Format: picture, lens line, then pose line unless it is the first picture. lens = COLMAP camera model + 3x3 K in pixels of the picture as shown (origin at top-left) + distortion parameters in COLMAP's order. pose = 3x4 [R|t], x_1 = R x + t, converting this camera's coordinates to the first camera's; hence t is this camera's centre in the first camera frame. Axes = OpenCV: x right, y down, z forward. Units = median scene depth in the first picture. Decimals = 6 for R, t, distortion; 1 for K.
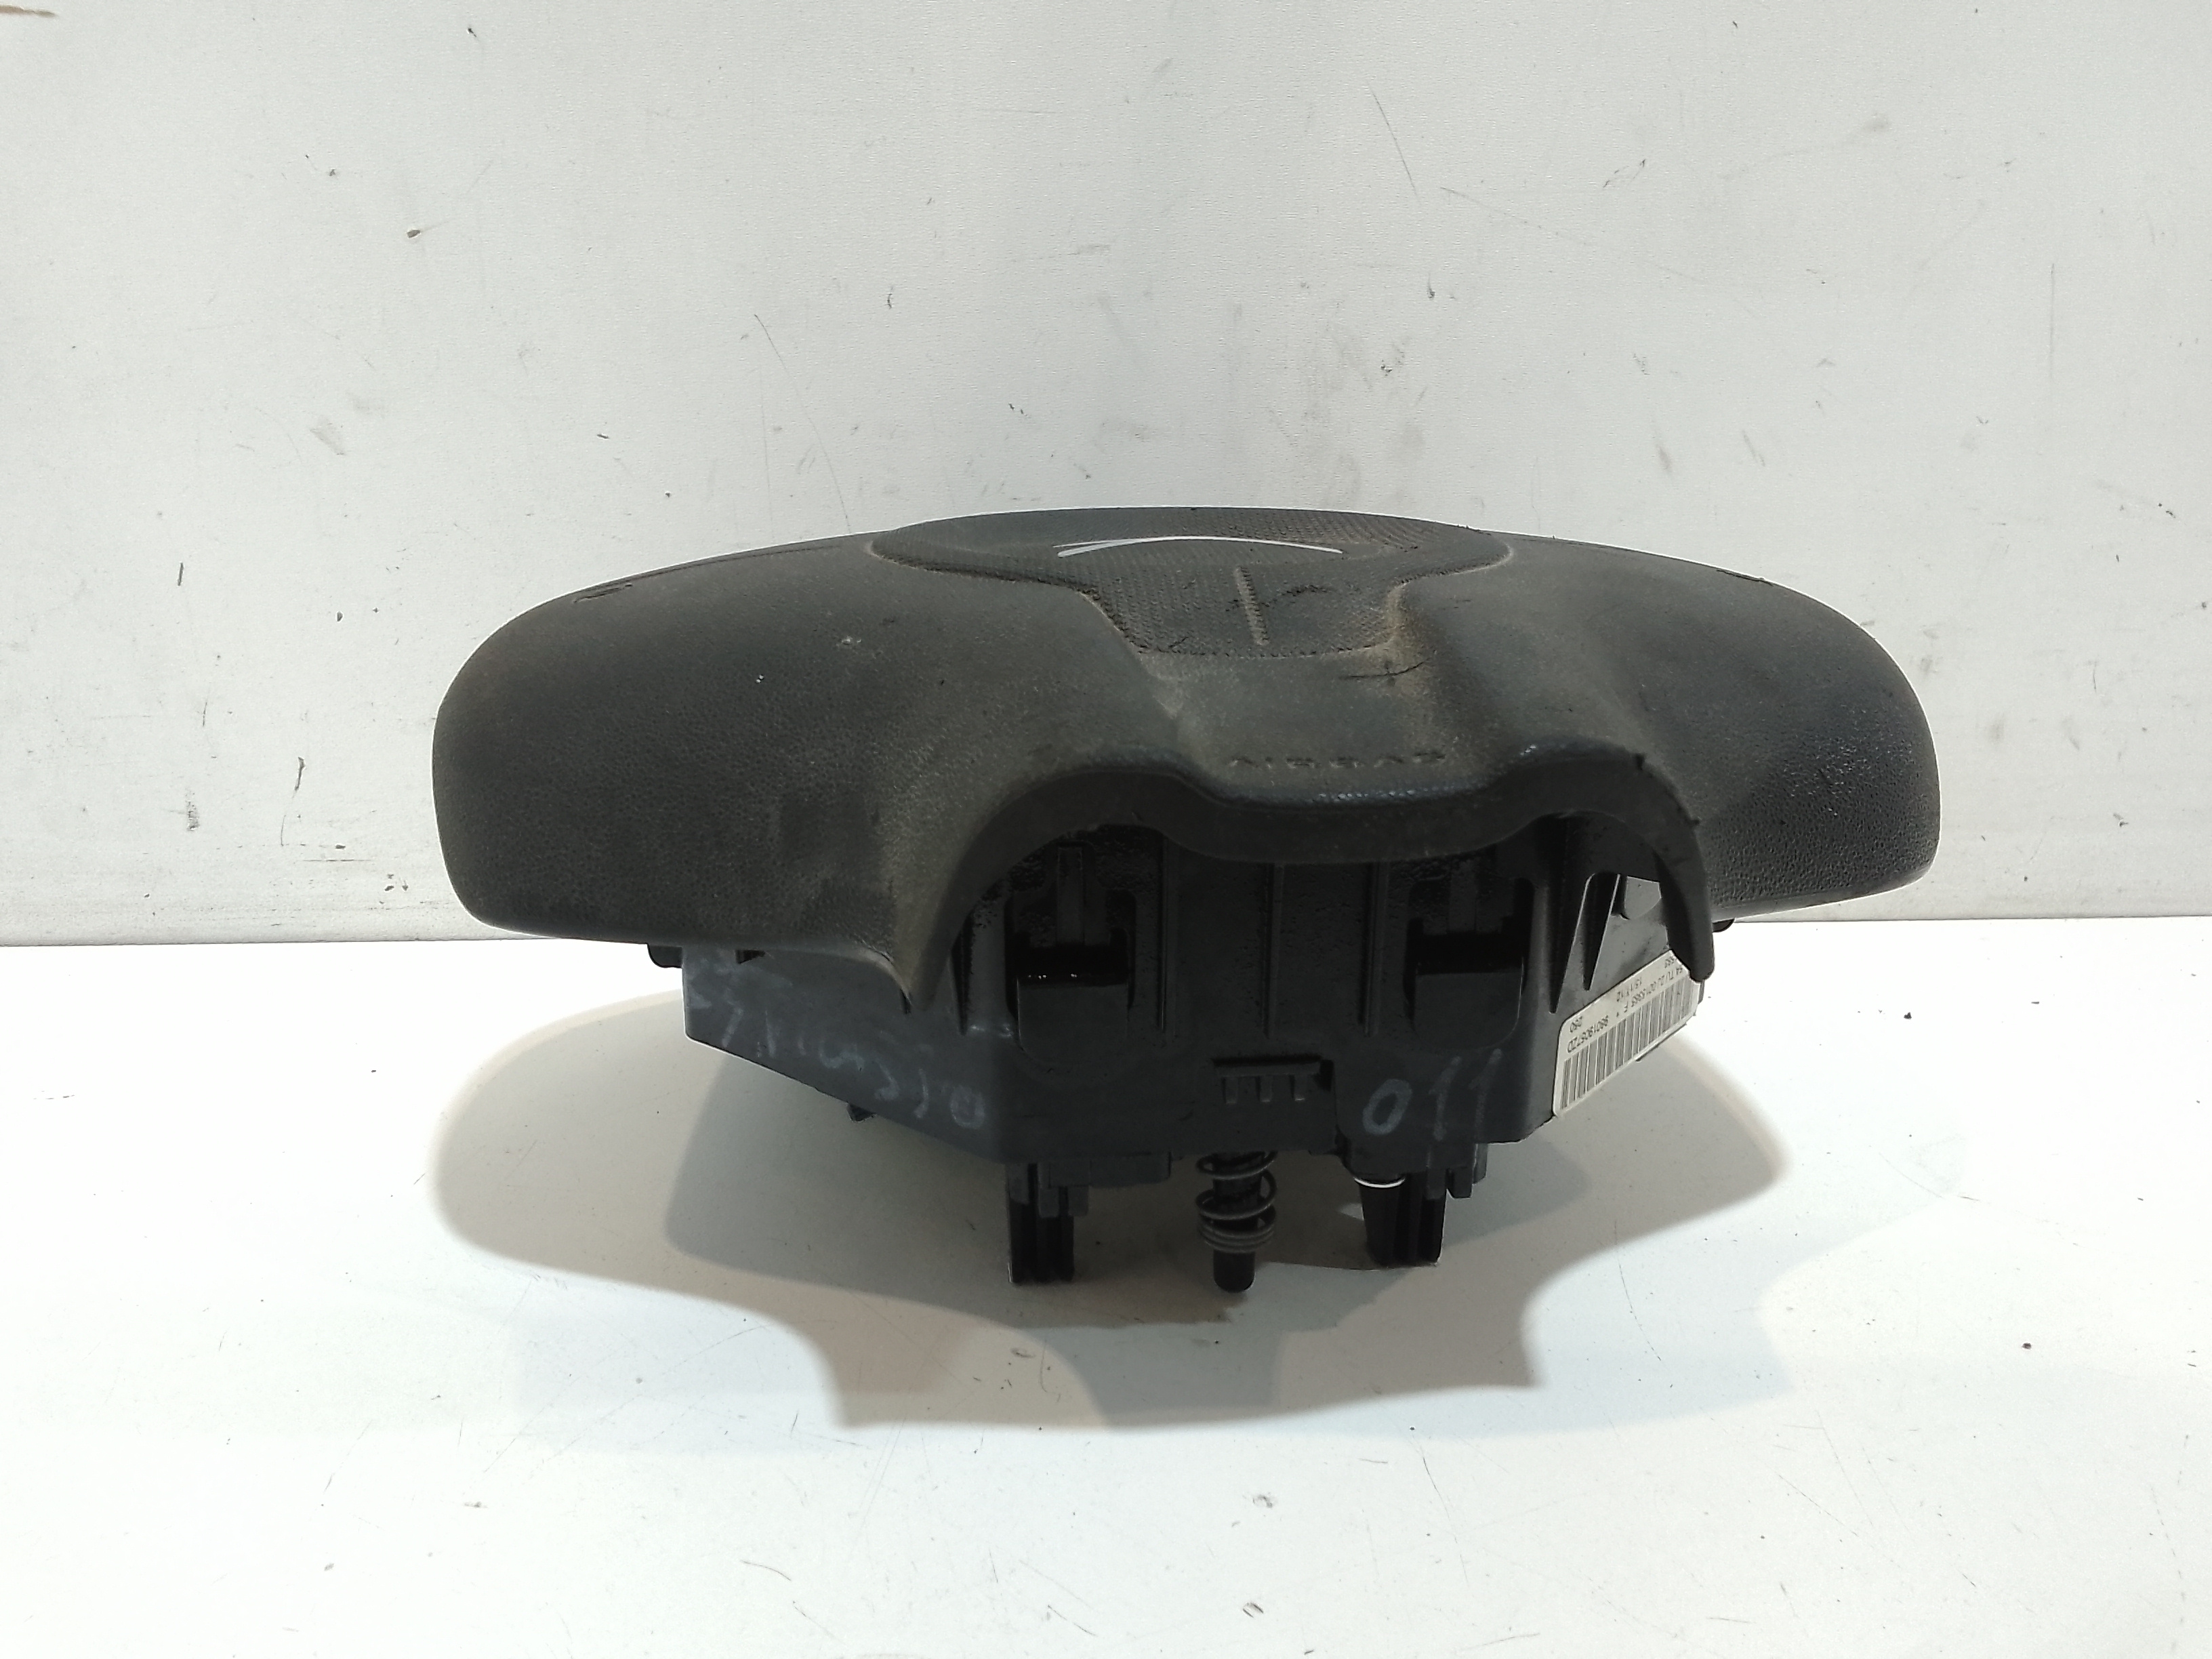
lens RADIAL K [[1871.4, 0, 1100.4], [0, 1871.4, 852.4], [0, 0, 1]] dist [0.056847, -0.116546]
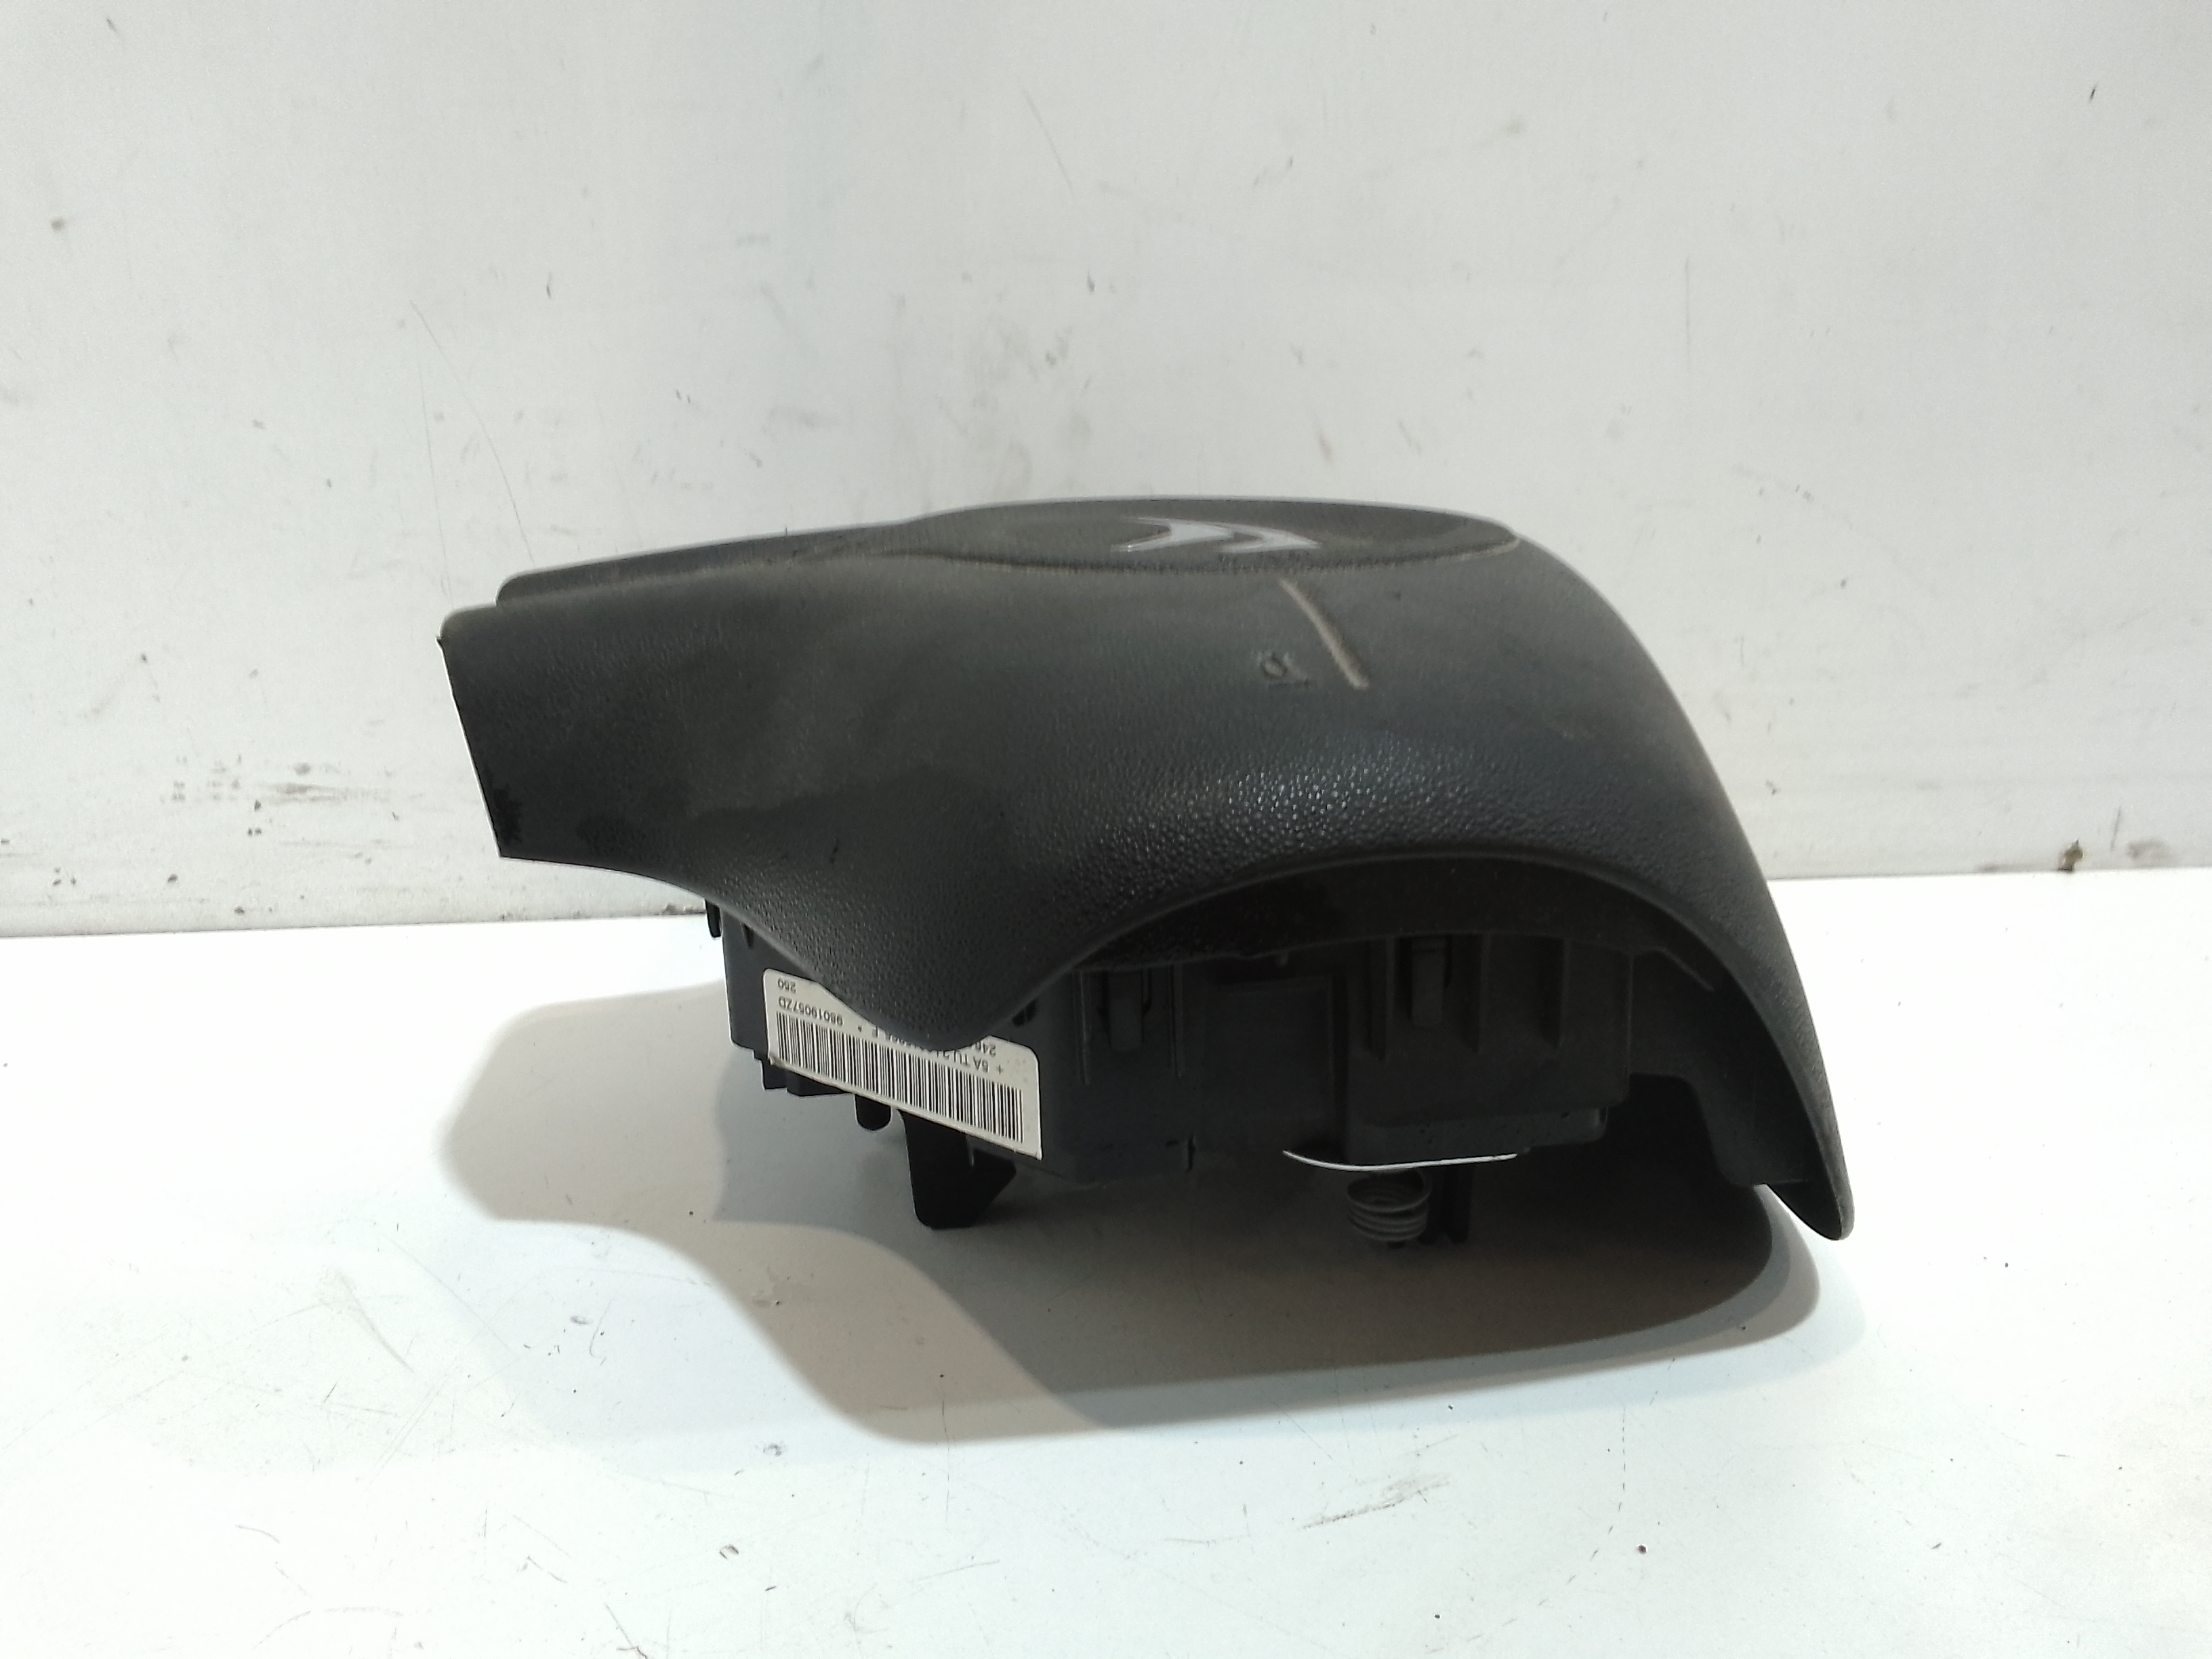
lens RADIAL K [[1871.4, 0, 1162.2], [0, 1871.4, 839.4], [0, 0, 1]] dist [0.056847, -0.116546]
pose [[0.997310, -0.017102, 0.071271, 0.134980], [0.017289, 0.999849, -0.002012, 0.008696], [-0.071226, 0.003239, 0.997455, -0.028426]]
